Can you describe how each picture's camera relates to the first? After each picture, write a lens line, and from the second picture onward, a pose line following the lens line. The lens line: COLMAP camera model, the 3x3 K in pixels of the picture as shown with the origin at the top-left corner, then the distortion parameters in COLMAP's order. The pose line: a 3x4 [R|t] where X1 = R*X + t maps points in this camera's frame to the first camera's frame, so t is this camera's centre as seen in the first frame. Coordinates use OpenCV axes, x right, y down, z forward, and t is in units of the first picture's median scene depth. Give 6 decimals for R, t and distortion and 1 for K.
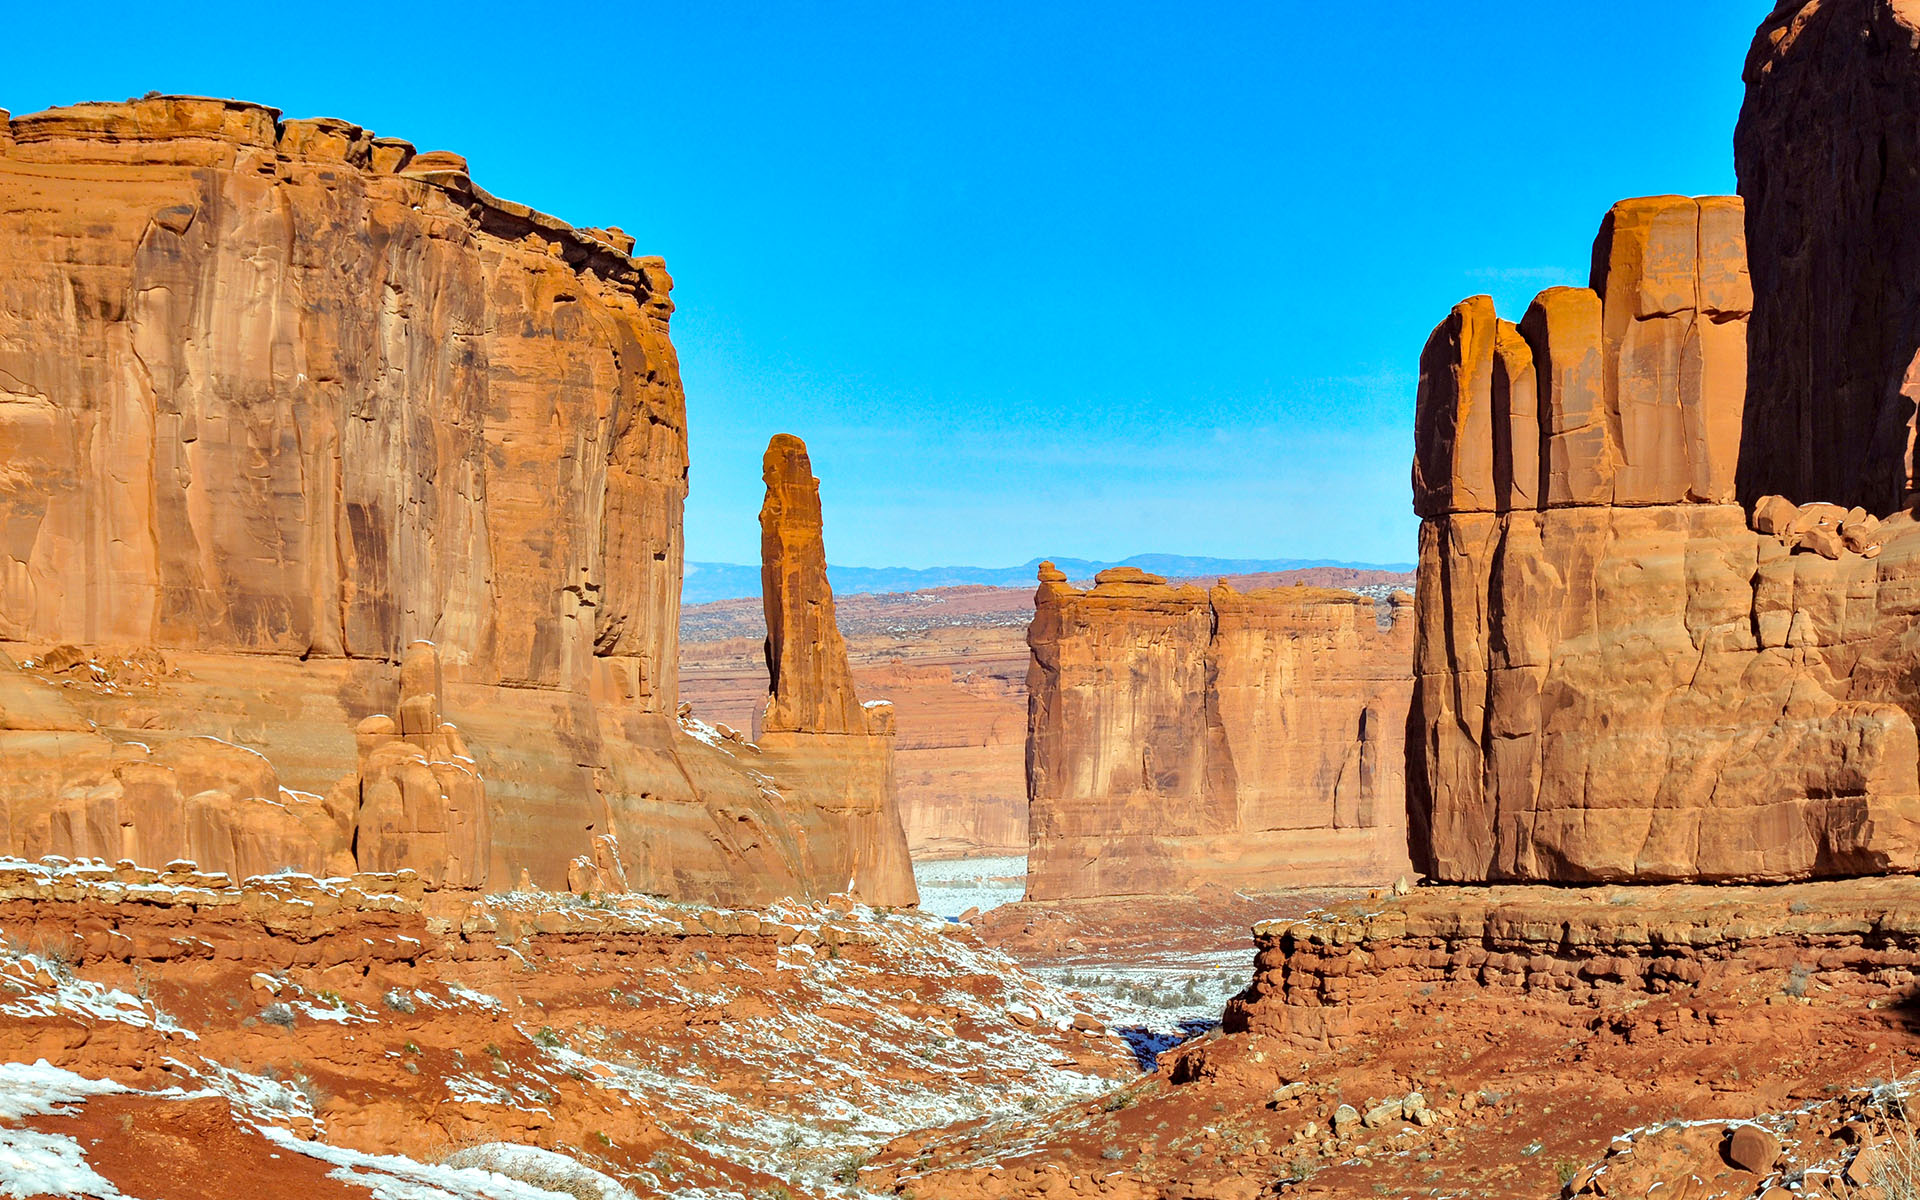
lens RADIAL K [[4658.0, 0, 960.7], [0, 4658.0, 646.5], [0, 0, 1]] dist [0.592984, 0.816257]
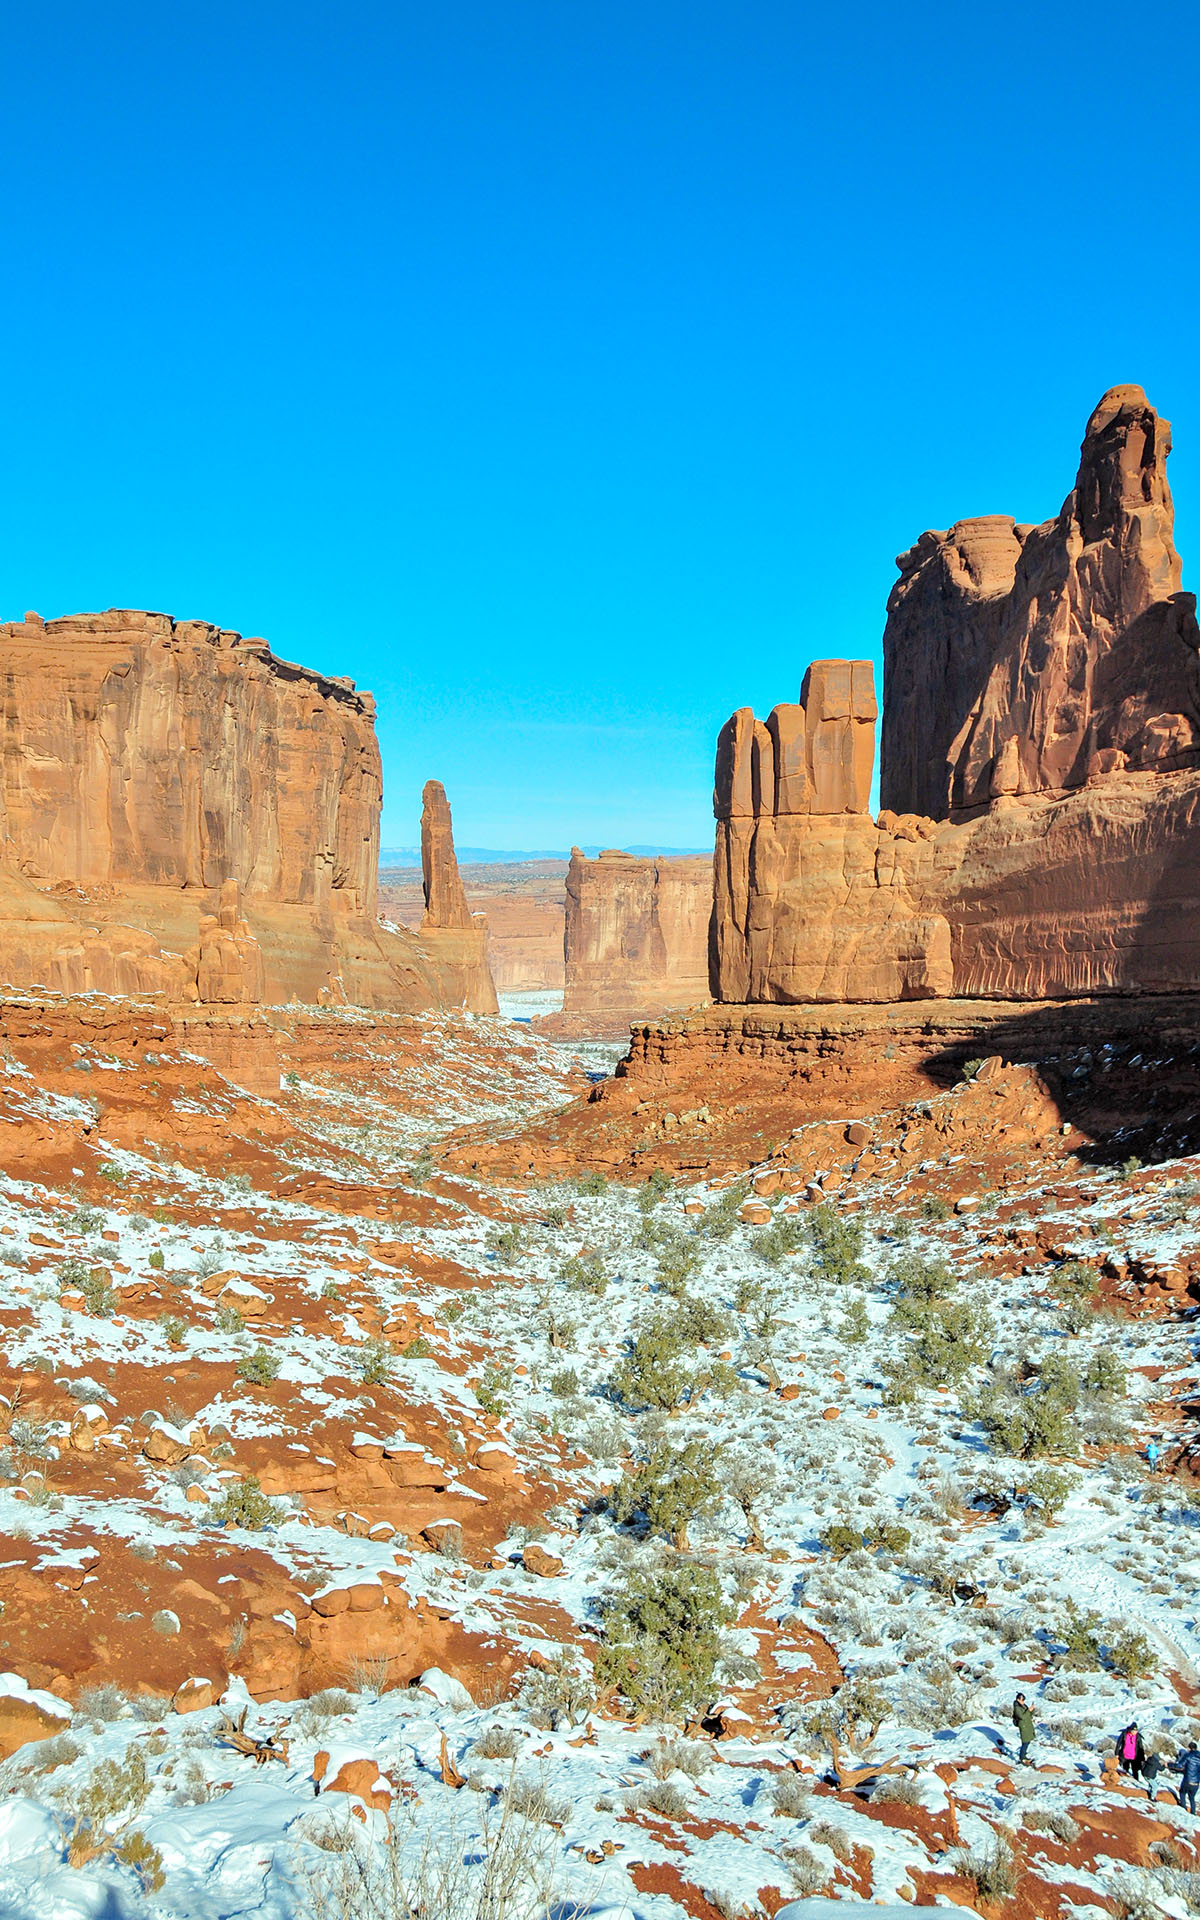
lens RADIAL K [[2245.6, 0, 609.7], [0, 2245.6, 993.5], [0, 0, 1]] dist [0.005744, 0.295185]
pose [[0.999536, 0.007480, 0.029542, 0.016528], [-0.008848, 0.998881, 0.046463, 0.001590], [-0.029161, -0.046703, 0.998483, 0.031557]]
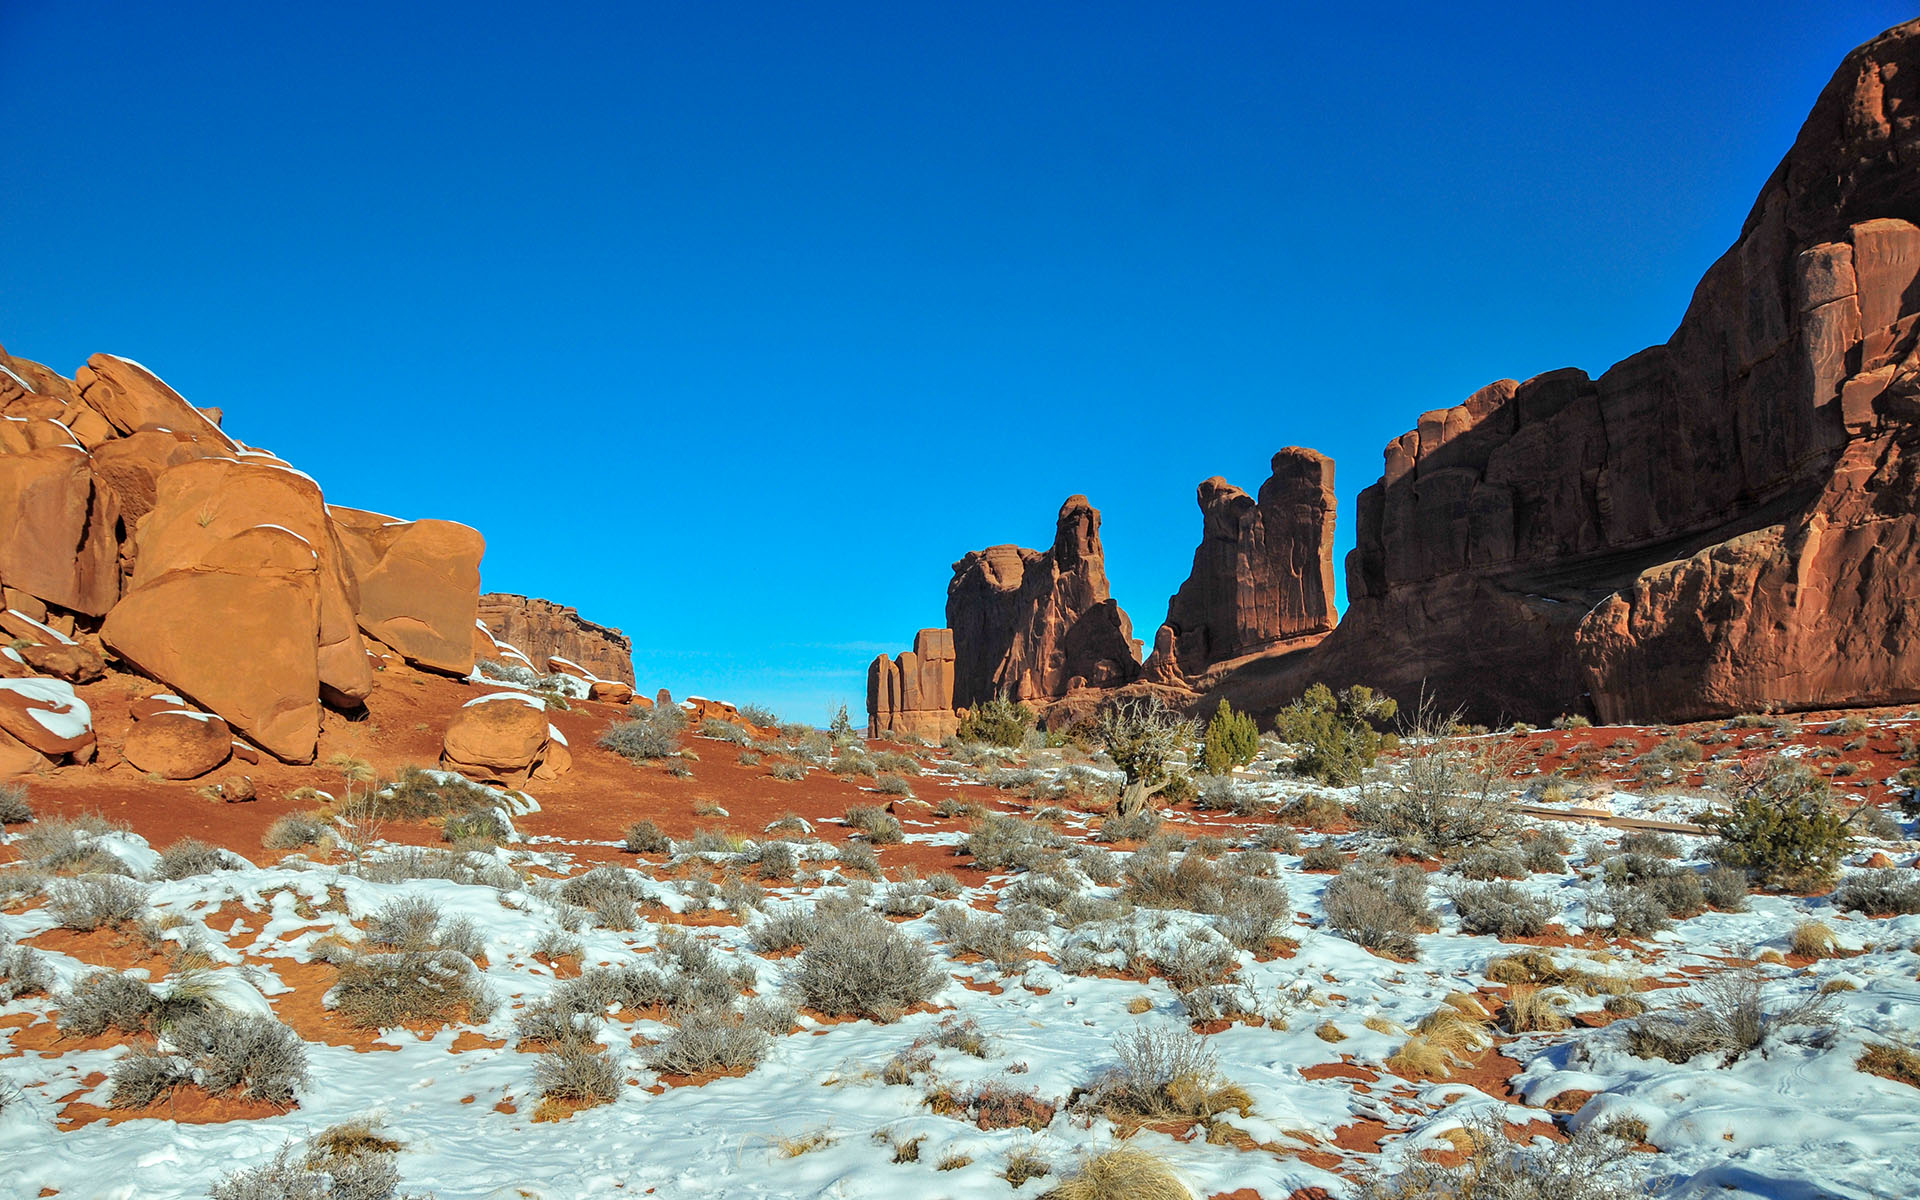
lens RADIAL K [[1492.7, 0, 959.7], [0, 1492.7, 678.0], [0, 0, 1]] dist [-0.136678, 0.000086]
pose [[0.984490, -0.001412, 0.175435, -0.023988], [0.010326, 0.998700, -0.049907, 0.002380], [-0.175137, 0.050945, 0.983225, -0.105218]]
